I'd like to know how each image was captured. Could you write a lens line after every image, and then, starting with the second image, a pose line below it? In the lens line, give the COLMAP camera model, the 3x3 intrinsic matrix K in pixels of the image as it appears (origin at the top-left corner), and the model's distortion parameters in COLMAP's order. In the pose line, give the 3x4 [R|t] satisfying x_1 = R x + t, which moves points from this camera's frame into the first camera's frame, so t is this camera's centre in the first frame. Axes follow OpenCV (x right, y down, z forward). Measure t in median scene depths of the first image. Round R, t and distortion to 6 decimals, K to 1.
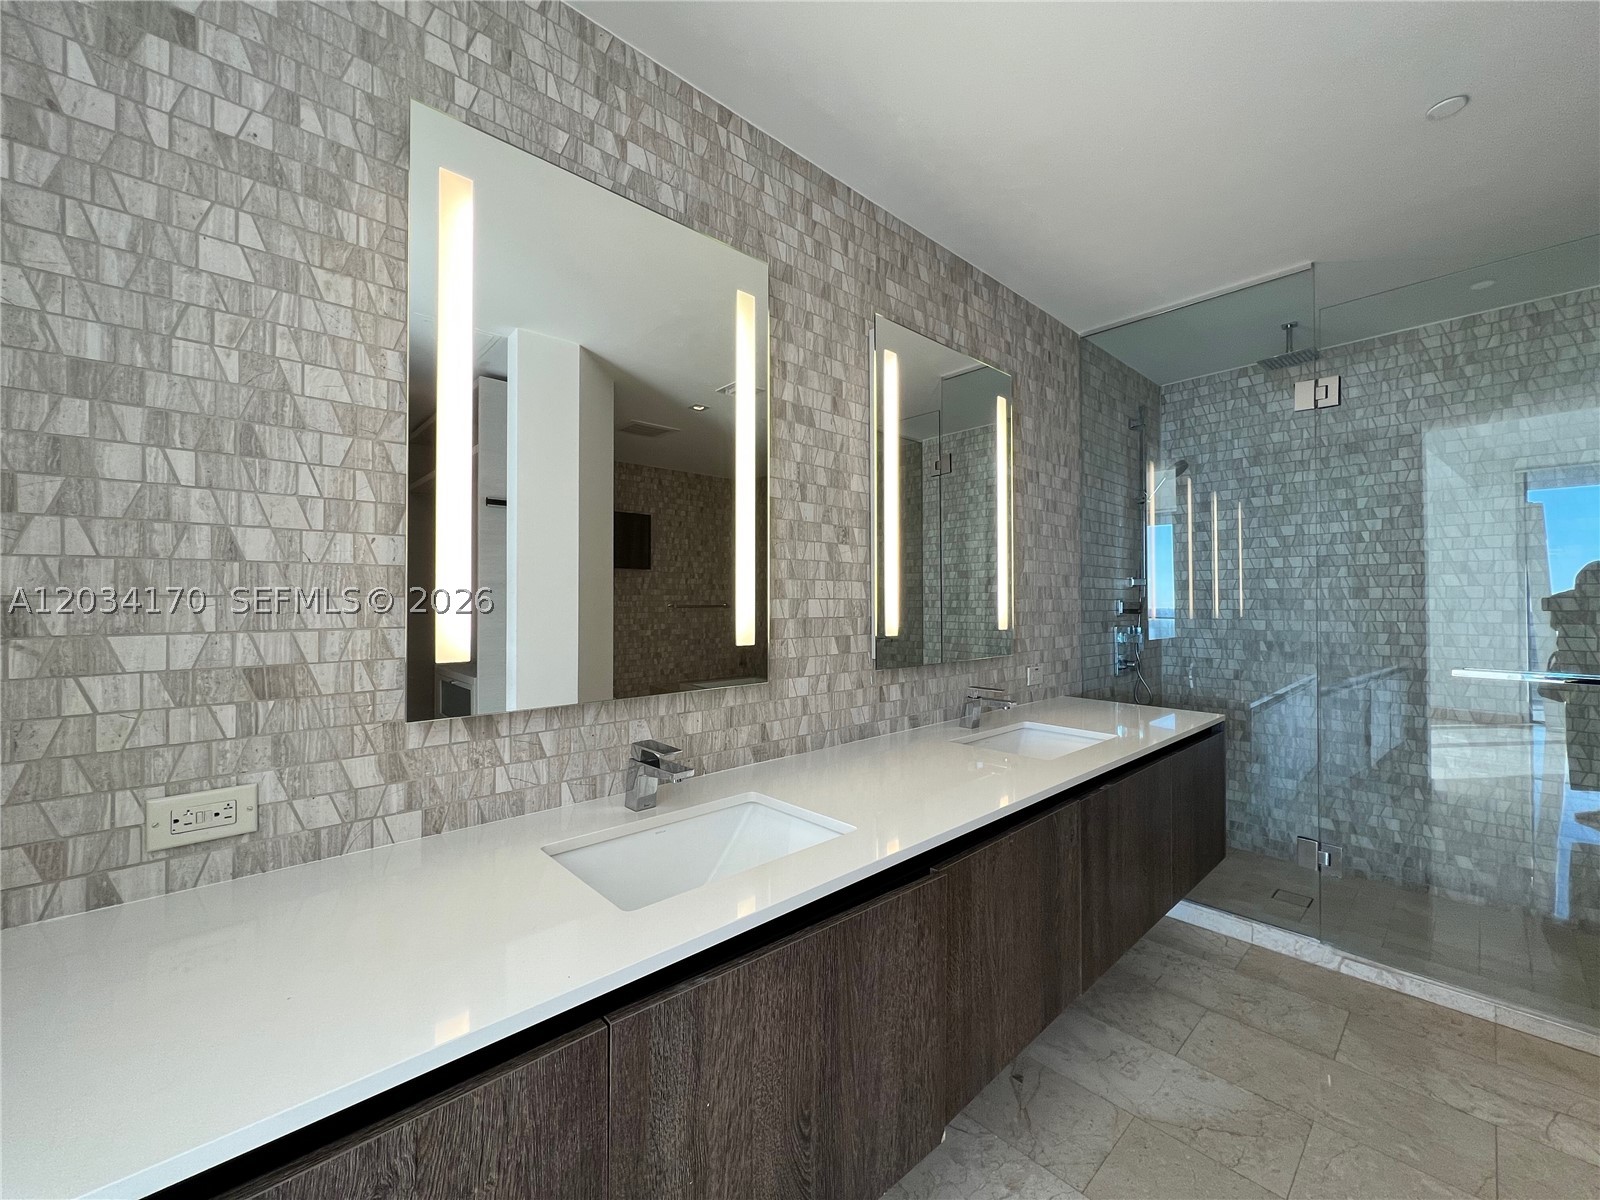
lens RADIAL K [[642.4, 0, 796.3], [0, 642.4, 599.5], [0, 0, 1]] dist [-0.001624, 0.001125]
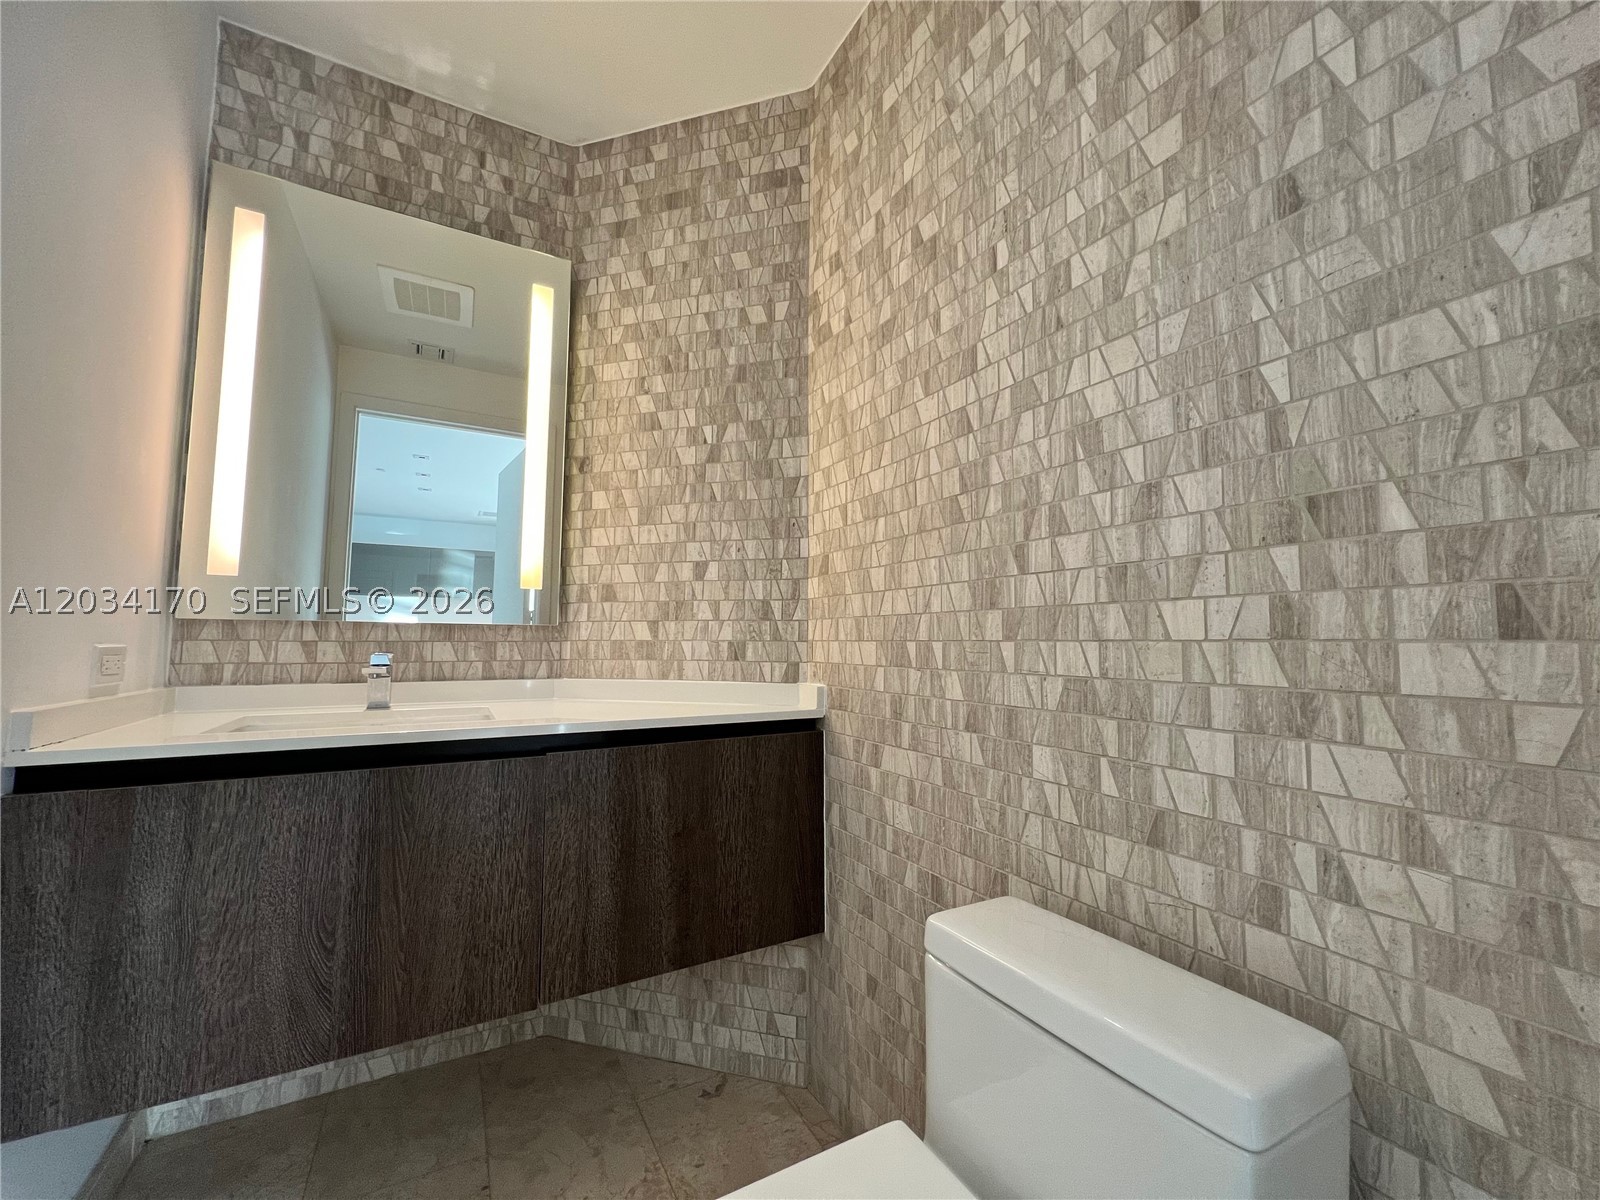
lens RADIAL K [[642.4, 0, 803.0], [0, 642.4, 595.9], [0, 0, 1]] dist [-0.001624, 0.001125]
pose [[0.975456, -0.015406, -0.219655, 0.528091], [0.000359, 0.997659, -0.068379, 0.134875], [0.220194, 0.066622, 0.973178, 0.011186]]
